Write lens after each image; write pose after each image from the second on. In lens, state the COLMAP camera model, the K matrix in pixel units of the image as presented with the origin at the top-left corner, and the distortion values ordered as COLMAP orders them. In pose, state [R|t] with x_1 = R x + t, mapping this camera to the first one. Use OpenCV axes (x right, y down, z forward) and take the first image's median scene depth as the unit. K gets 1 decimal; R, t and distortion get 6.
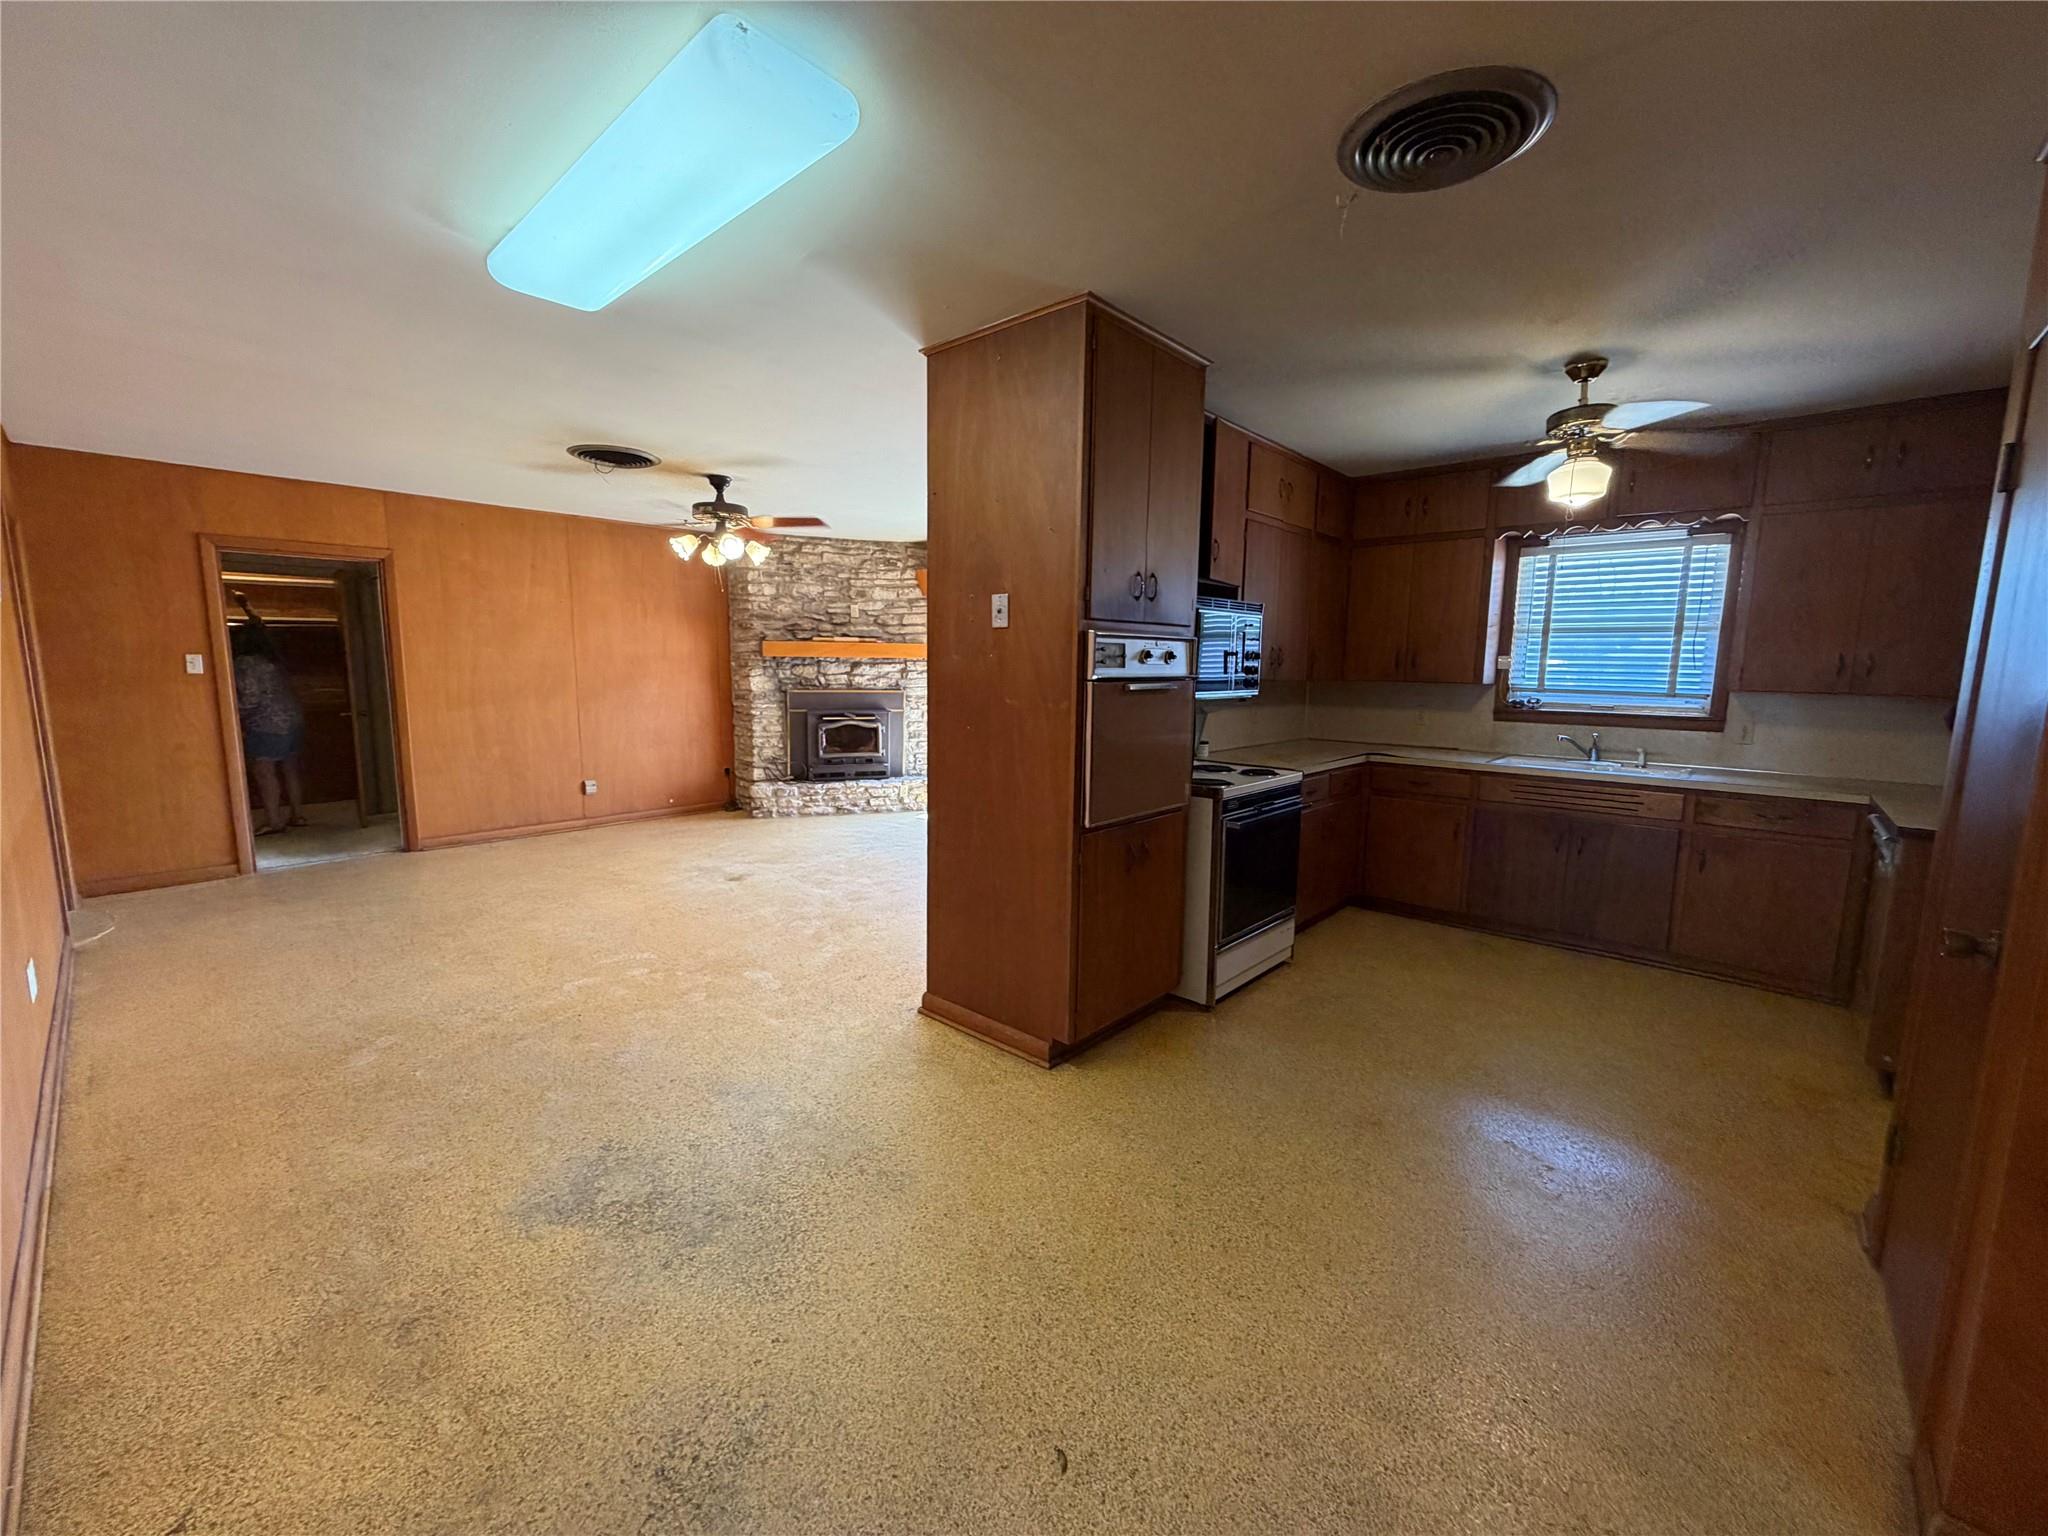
lens RADIAL K [[827.2, 0, 1022.3], [0, 827.2, 772.8], [0, 0, 1]] dist [0.000316, -0.000106]
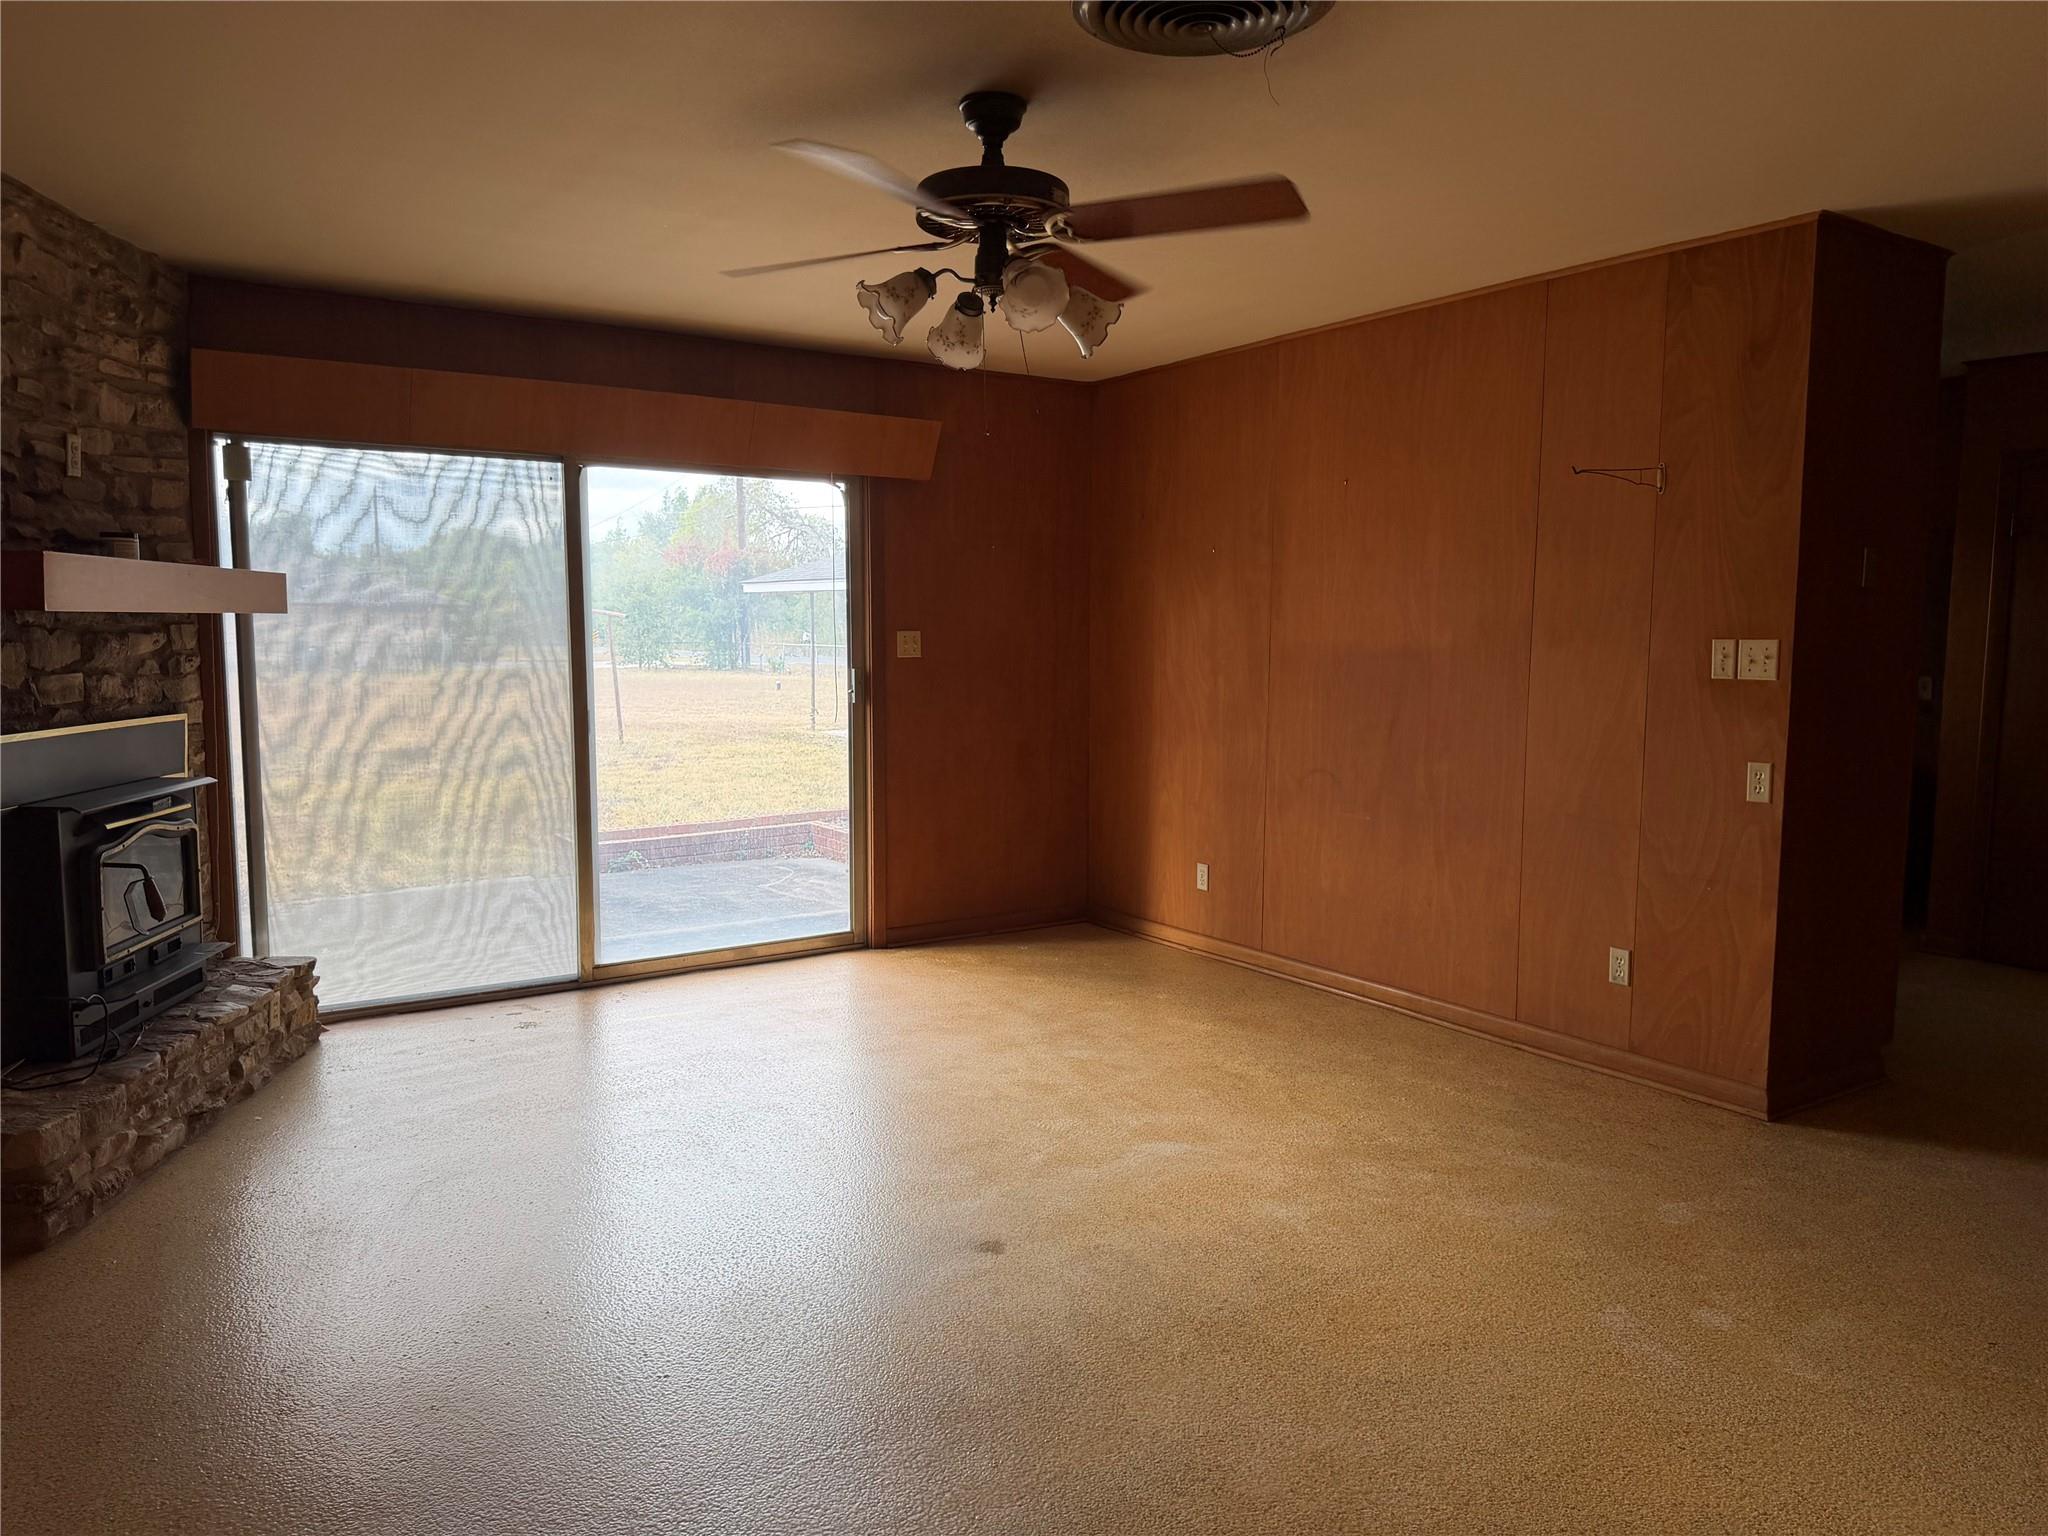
lens RADIAL K [[1435.7, 0, 1022.3], [0, 1435.7, 767.9], [0, 0, 1]] dist [0.023652, -0.037122]
pose [[0.239201, -0.103098, 0.965481, -0.312167], [0.125519, 0.989287, 0.074542, -0.039778], [-0.962823, 0.103355, 0.249579, 0.275909]]
